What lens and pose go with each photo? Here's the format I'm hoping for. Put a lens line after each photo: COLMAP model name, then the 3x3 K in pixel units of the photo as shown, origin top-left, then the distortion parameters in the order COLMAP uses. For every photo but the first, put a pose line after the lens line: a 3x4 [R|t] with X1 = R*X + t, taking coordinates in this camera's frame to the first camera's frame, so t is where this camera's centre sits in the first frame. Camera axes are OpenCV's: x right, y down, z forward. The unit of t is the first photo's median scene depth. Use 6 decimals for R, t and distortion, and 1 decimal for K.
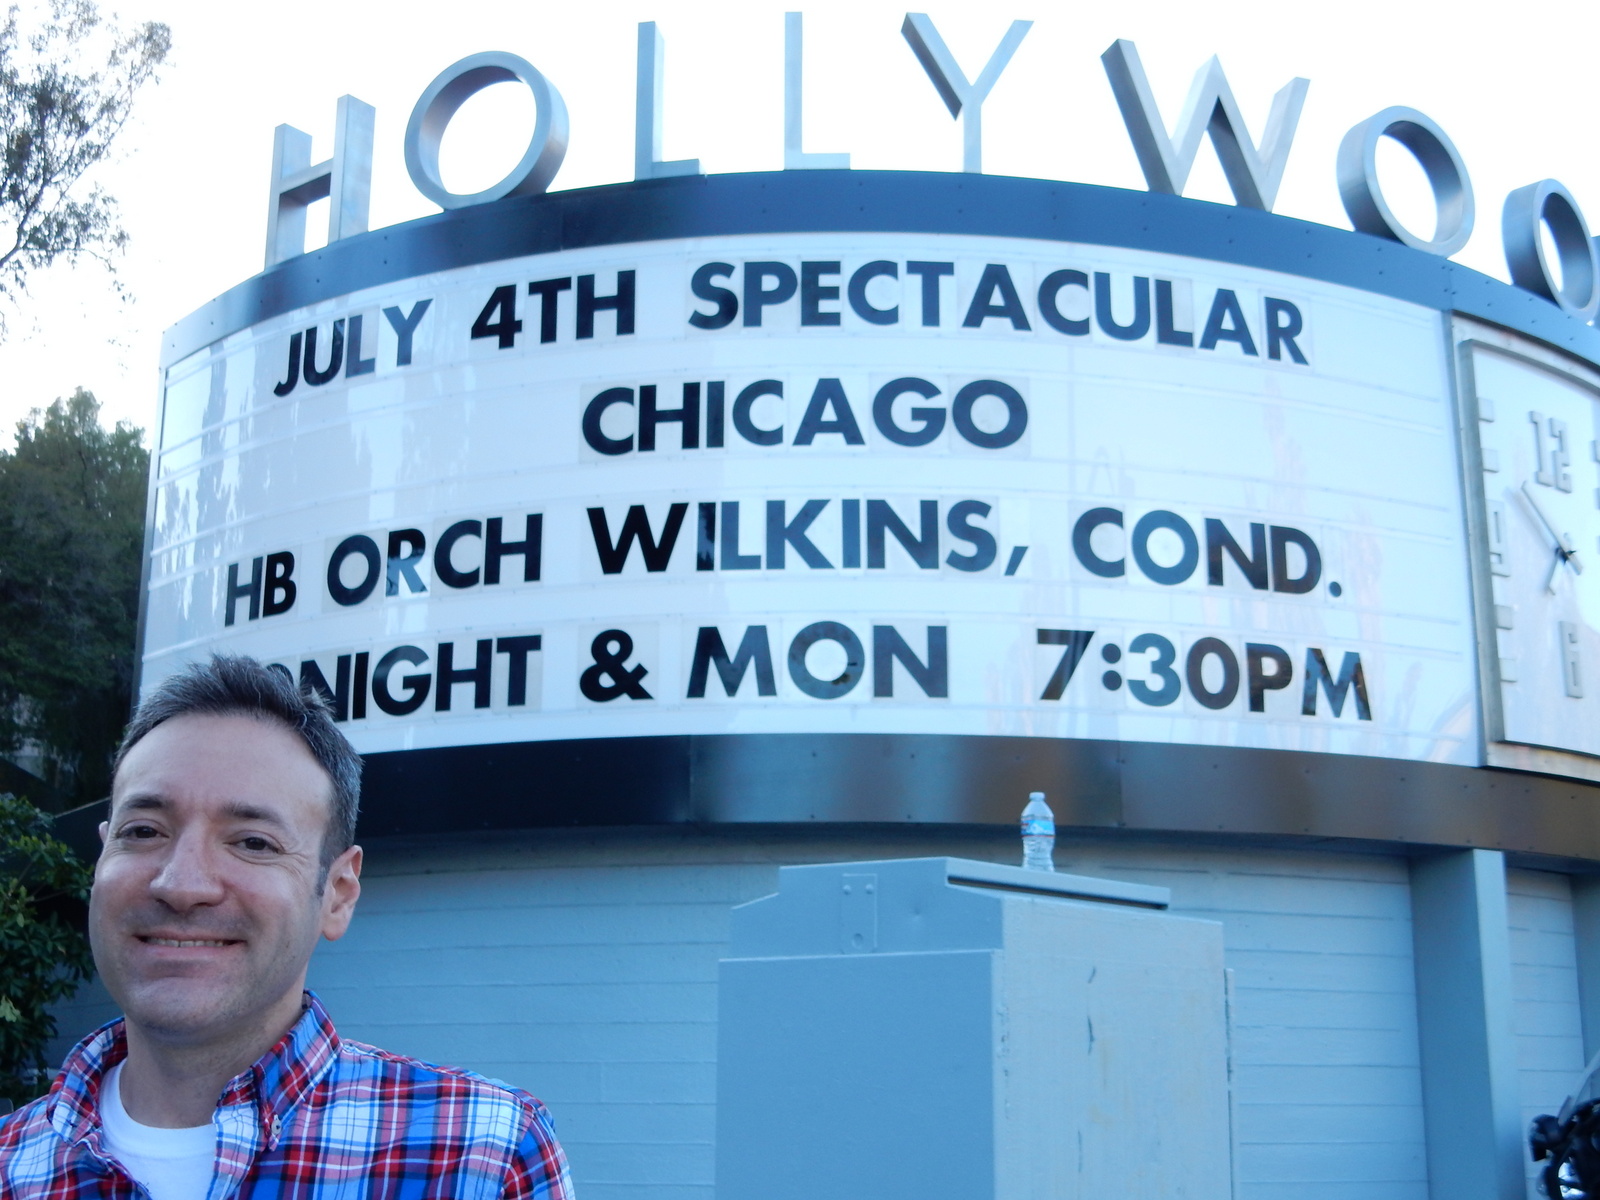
lens RADIAL K [[1954.0, 0, 800.0], [0, 1954.0, 600.0], [0, 0, 1]] dist [-0.008347, -0.039130]
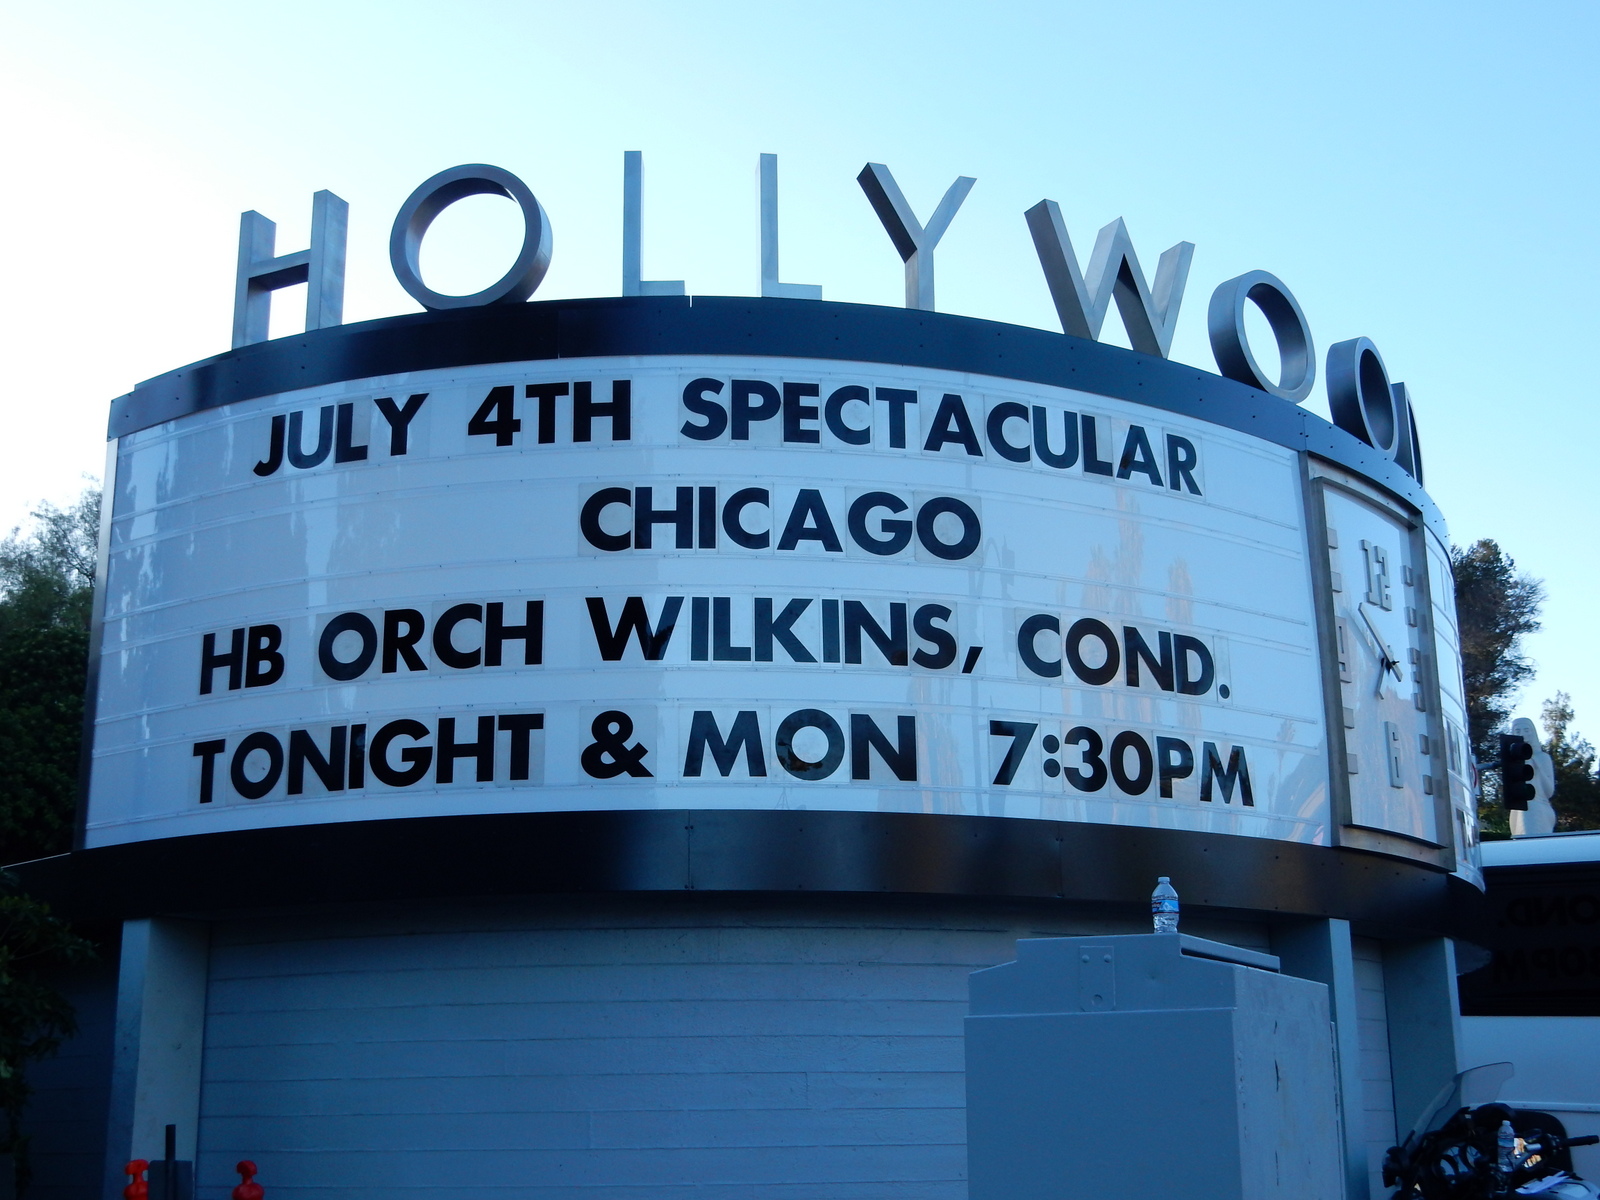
lens RADIAL K [[1954.0, 0, 800.0], [0, 1954.0, 600.0], [0, 0, 1]] dist [-0.008347, -0.039130]
pose [[0.980735, 0.037486, 0.191714, -0.195795], [-0.032369, 0.999033, -0.029751, -0.017118], [-0.192643, 0.022972, 0.981000, -0.086245]]
